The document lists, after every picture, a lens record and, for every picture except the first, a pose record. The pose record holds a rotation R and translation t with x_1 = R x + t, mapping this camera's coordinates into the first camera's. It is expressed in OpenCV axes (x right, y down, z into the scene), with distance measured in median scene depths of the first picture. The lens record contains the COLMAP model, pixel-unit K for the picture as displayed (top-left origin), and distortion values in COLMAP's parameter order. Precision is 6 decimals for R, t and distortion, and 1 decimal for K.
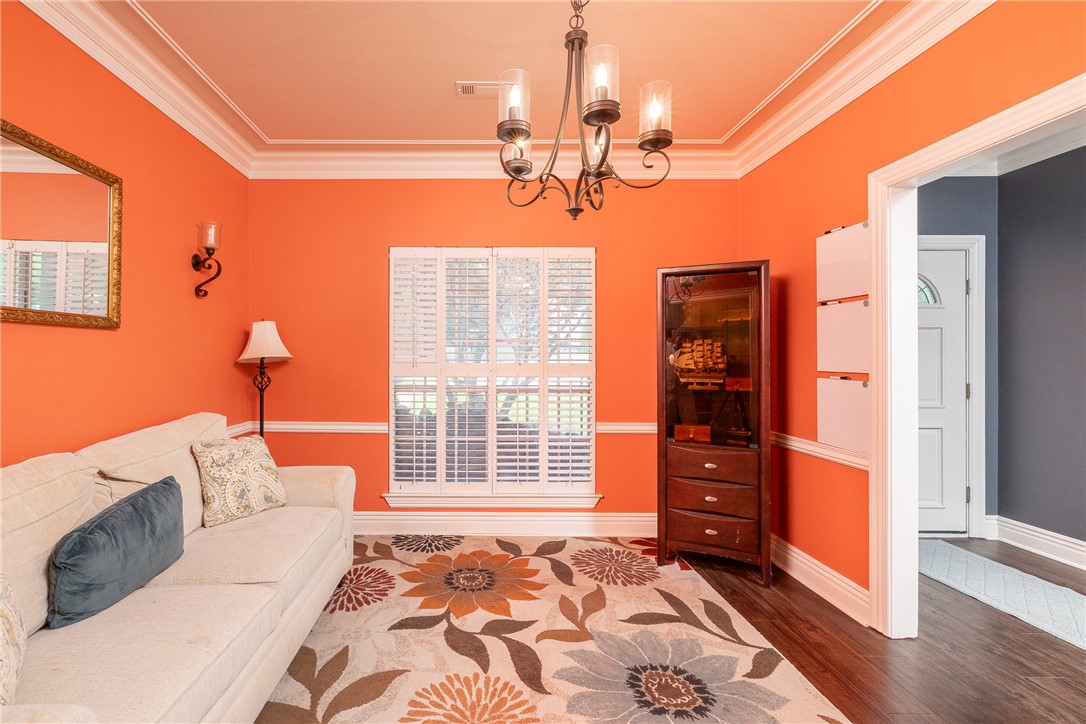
lens RADIAL K [[476.7, 0, 477.1], [0, 476.7, 357.1], [0, 0, 1]] dist [0.000617, -0.000051]
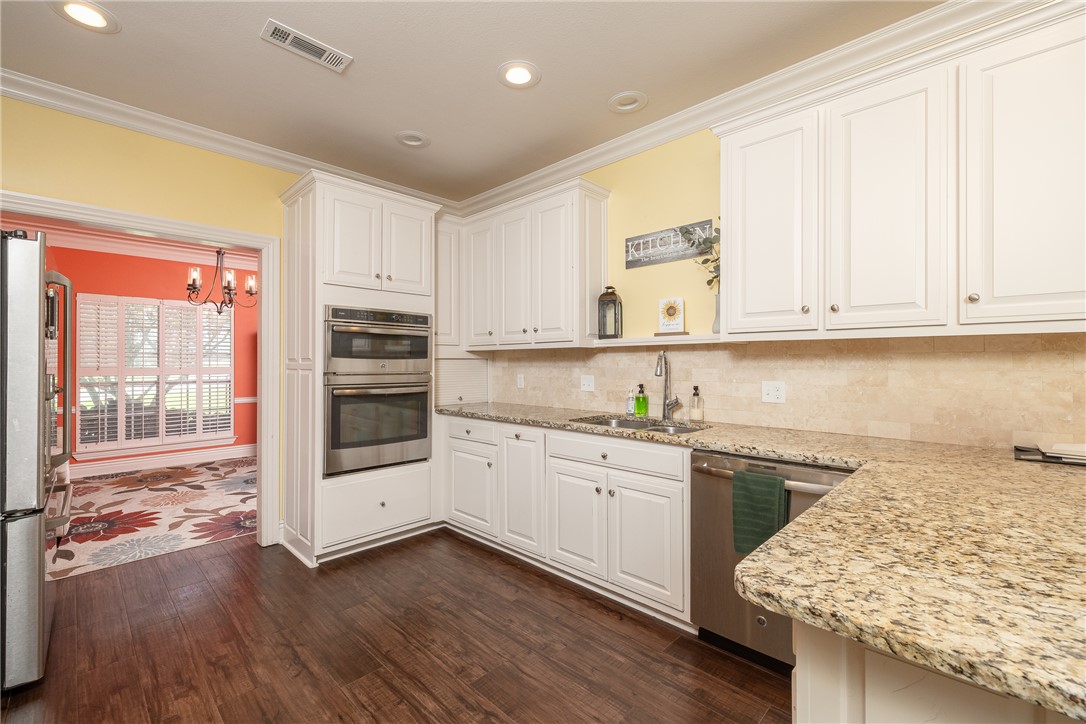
lens RADIAL K [[459.0, 0, 520.5], [0, 459.0, 360.2], [0, 0, 1]] dist [-0.001176, 0.000172]
pose [[0.716975, 0.006421, 0.697069, -0.204589], [-0.003572, 0.999978, -0.005537, 0.000117], [-0.697089, 0.001480, 0.716983, -1.098253]]
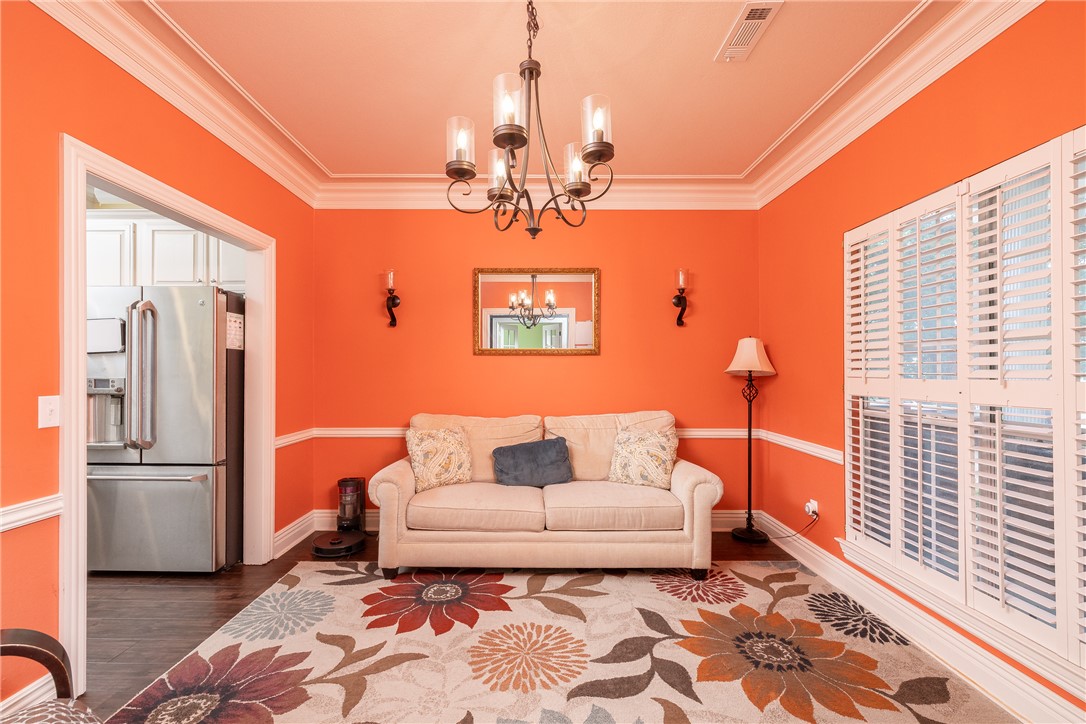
lens RADIAL K [[466.0, 0, 543.2], [0, 466.0, 371.9], [0, 0, 1]] dist [-0.000781, -0.000191]
pose [[0.016993, -0.000186, -0.999856, 0.628583], [0.000533, 1.000000, -0.000177, 0.002820], [0.999855, -0.000530, 0.016993, 0.509680]]
